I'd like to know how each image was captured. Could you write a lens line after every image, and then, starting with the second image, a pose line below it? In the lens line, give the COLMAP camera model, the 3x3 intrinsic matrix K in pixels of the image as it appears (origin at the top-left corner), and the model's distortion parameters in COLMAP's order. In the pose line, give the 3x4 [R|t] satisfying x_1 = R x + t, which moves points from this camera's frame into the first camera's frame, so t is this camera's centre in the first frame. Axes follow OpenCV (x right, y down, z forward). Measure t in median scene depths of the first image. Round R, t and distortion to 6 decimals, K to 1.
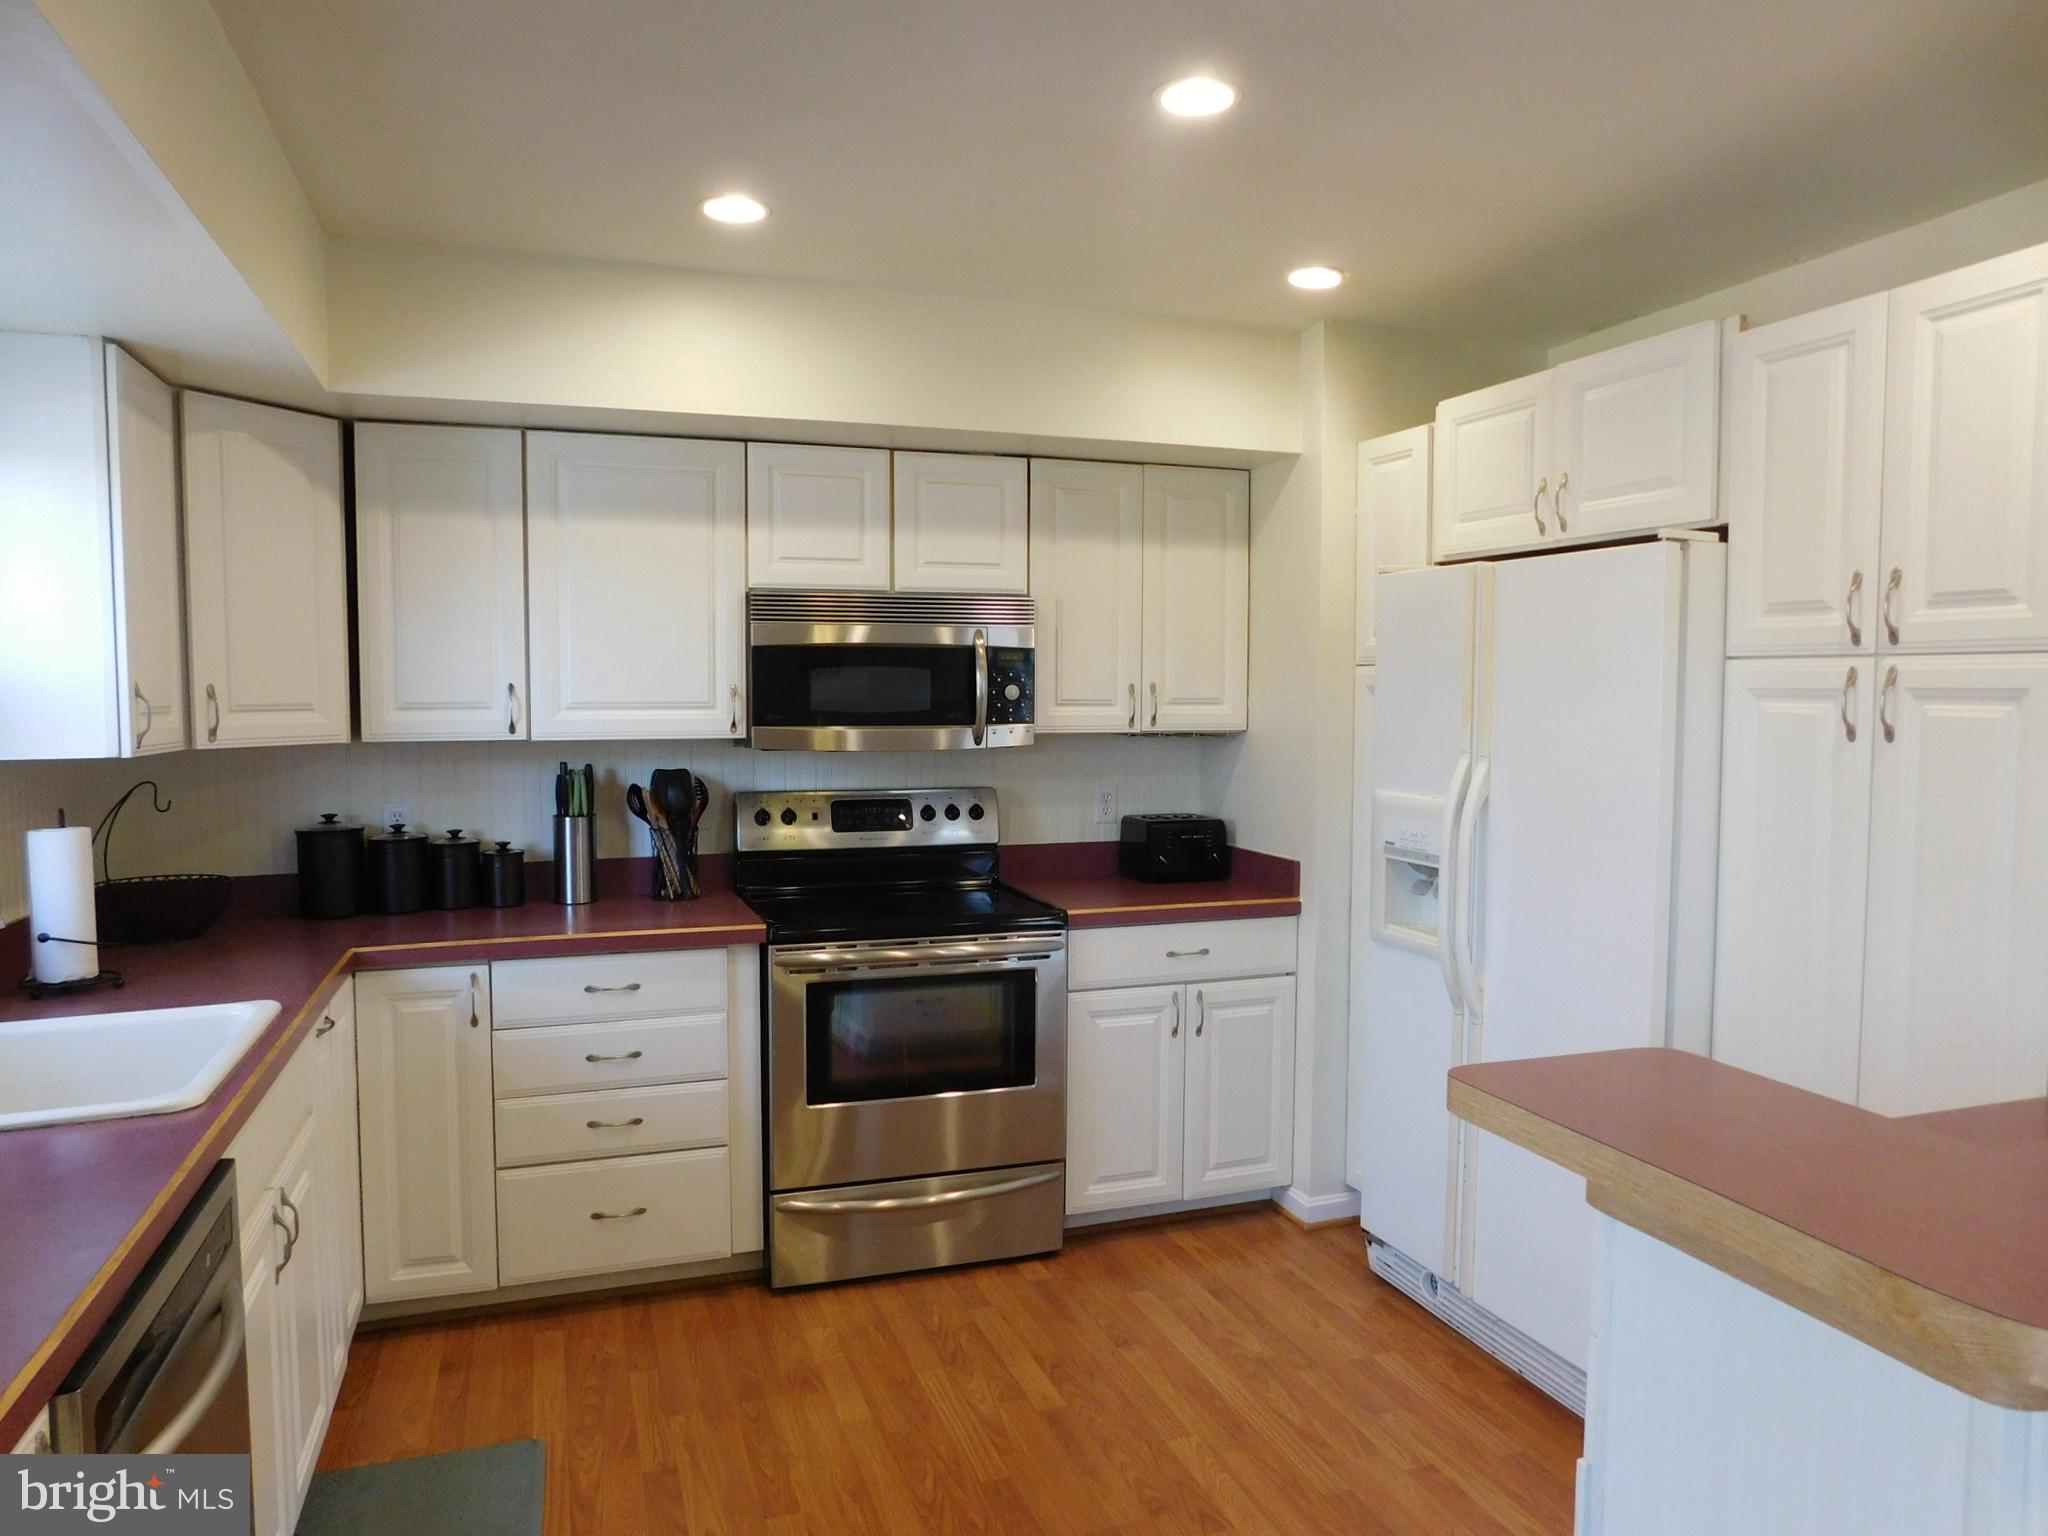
lens RADIAL K [[1355.3, 0, 1019.4], [0, 1355.3, 776.0], [0, 0, 1]] dist [-0.073059, 0.060812]
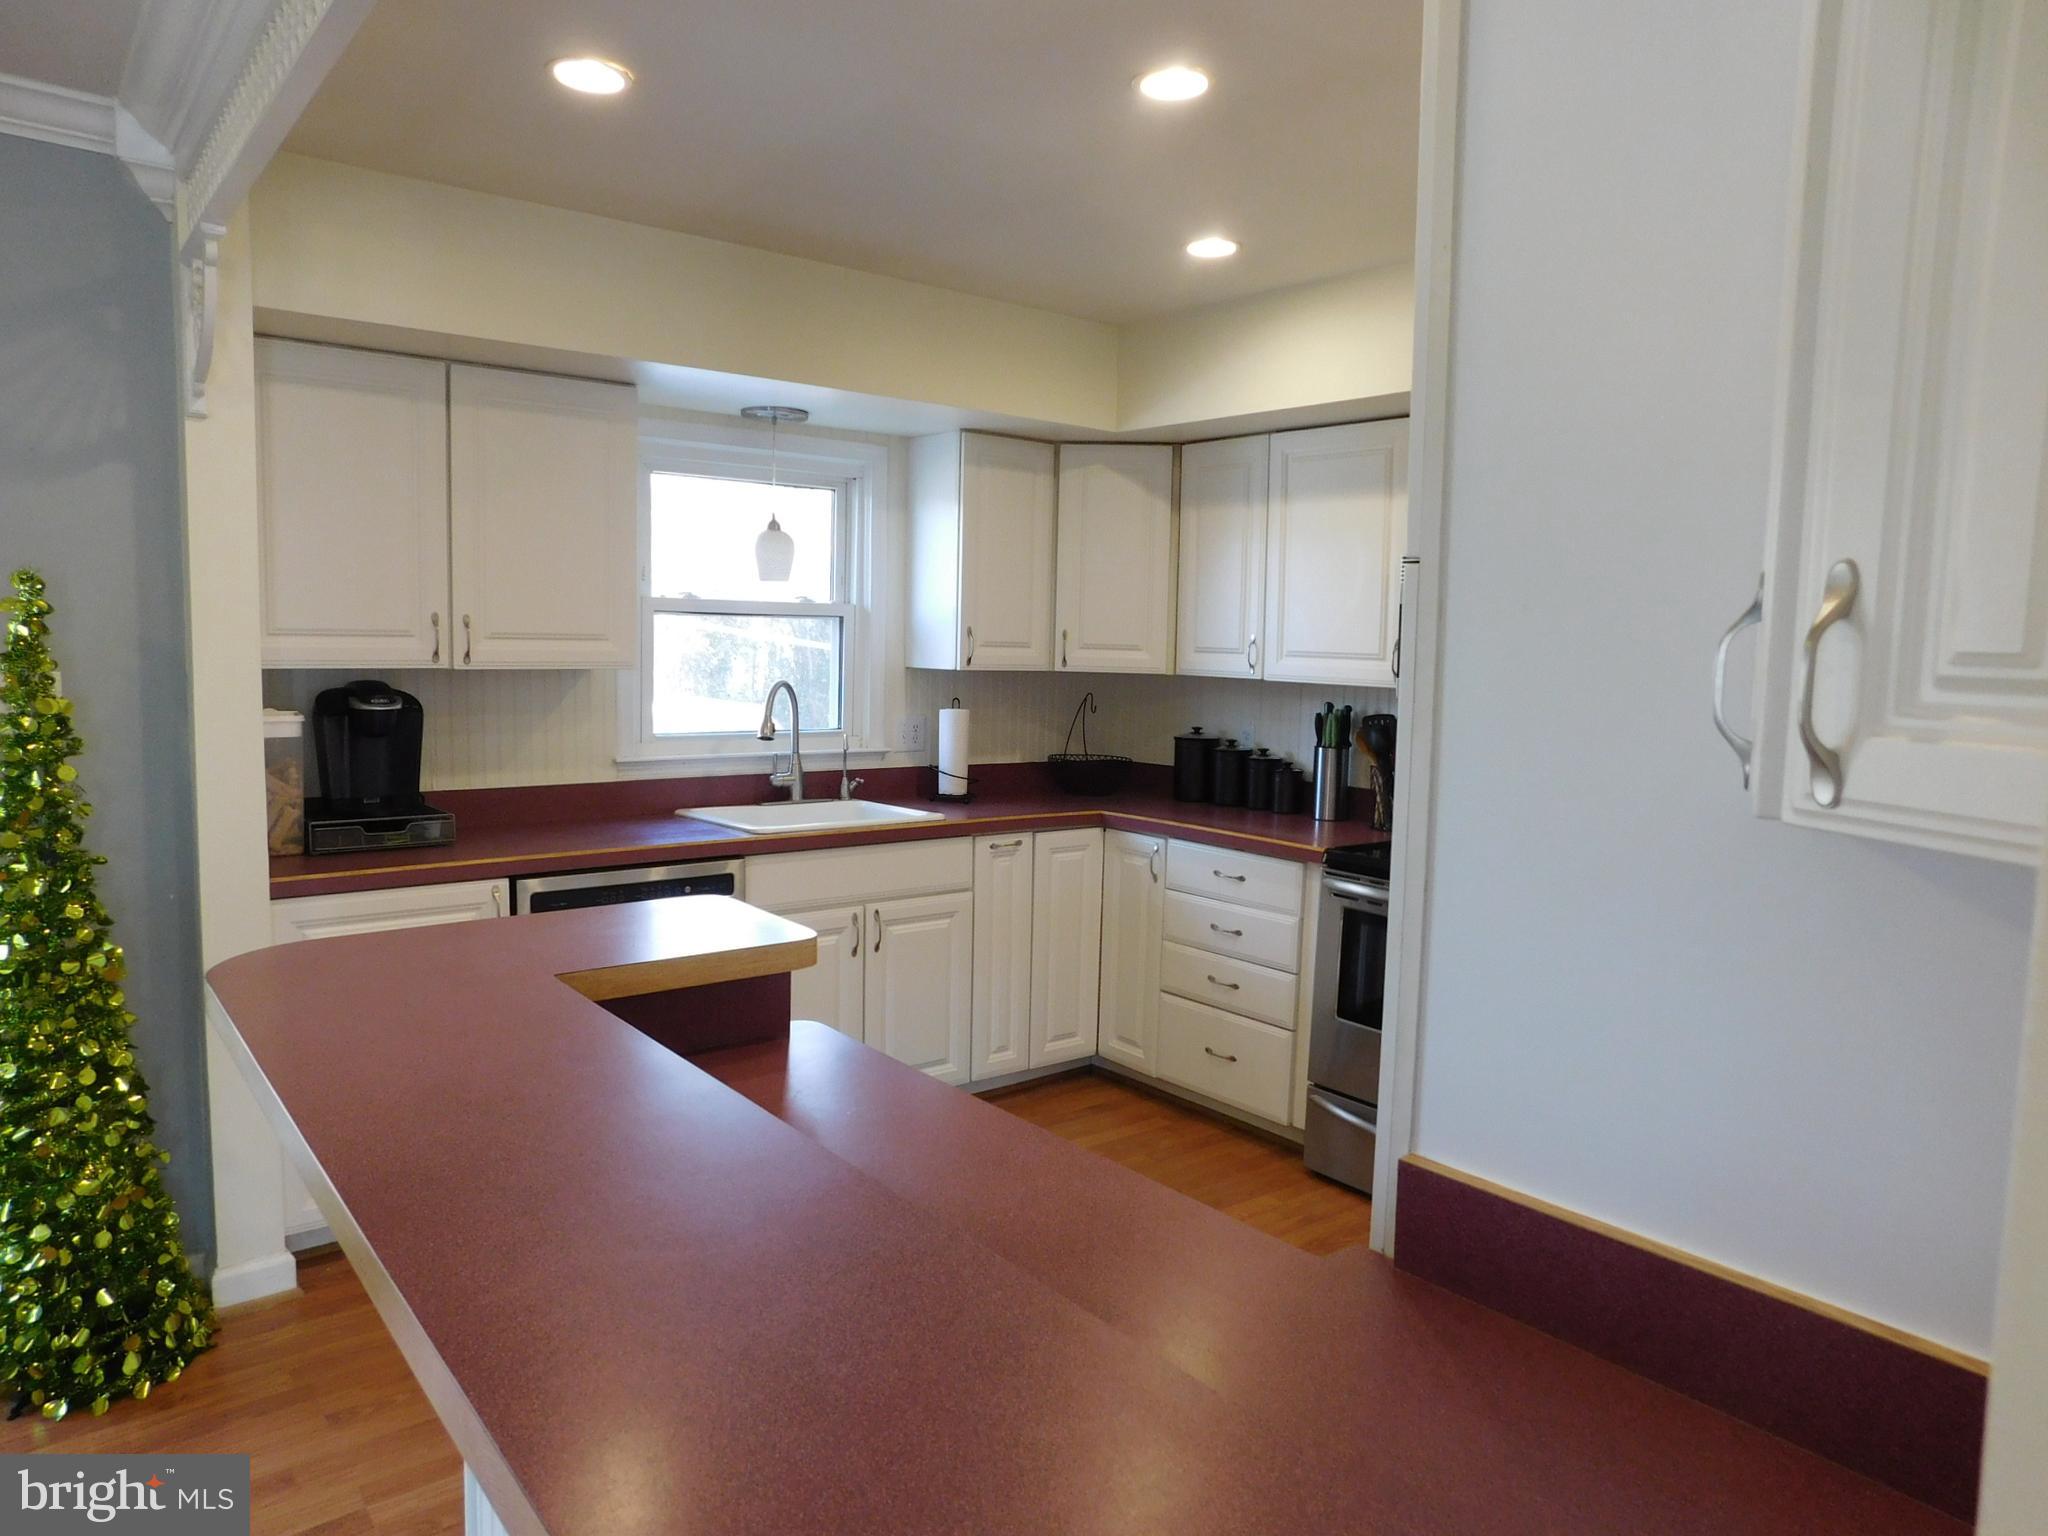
lens RADIAL K [[1355.3, 0, 1019.4], [0, 1355.3, 776.0], [0, 0, 1]] dist [-0.073059, 0.060812]
pose [[0.328745, 0.107311, -0.938302, 0.734941], [-0.086395, 0.992775, 0.083271, -0.021914], [0.940459, 0.053689, 0.335641, 0.345742]]
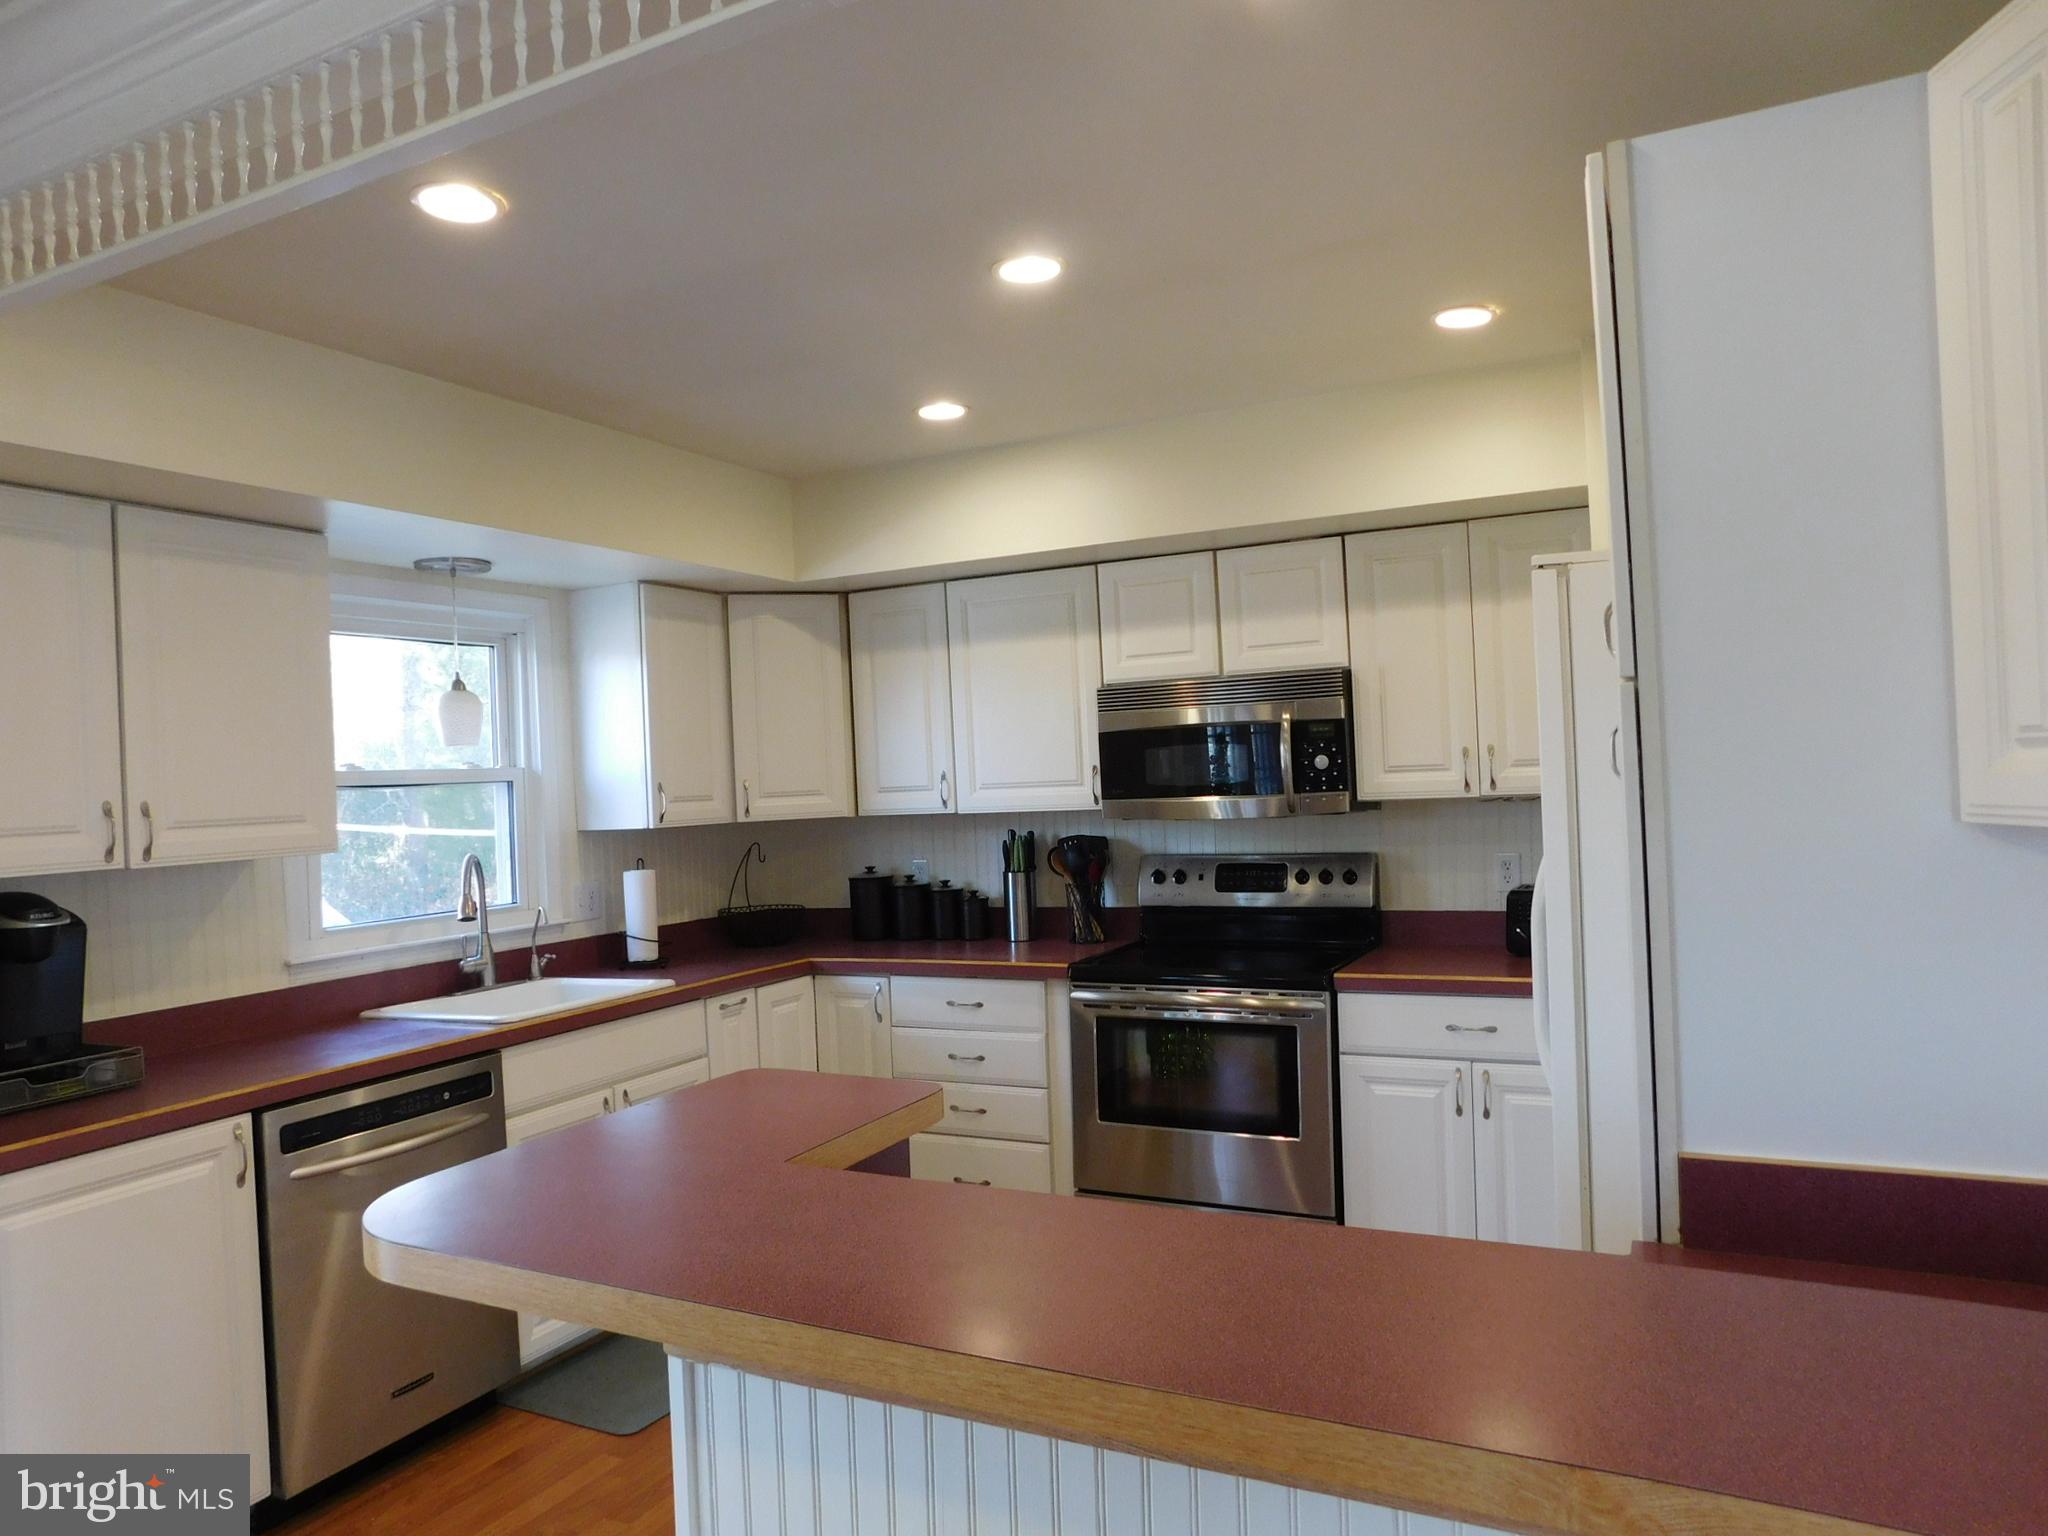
lens RADIAL K [[1355.3, 0, 1019.4], [0, 1355.3, 776.0], [0, 0, 1]] dist [-0.073059, 0.060812]
pose [[0.692384, -0.029903, -0.720909, 0.615291], [-0.003011, 0.999012, -0.044330, -0.004203], [0.721523, 0.032863, 0.691610, 0.115092]]
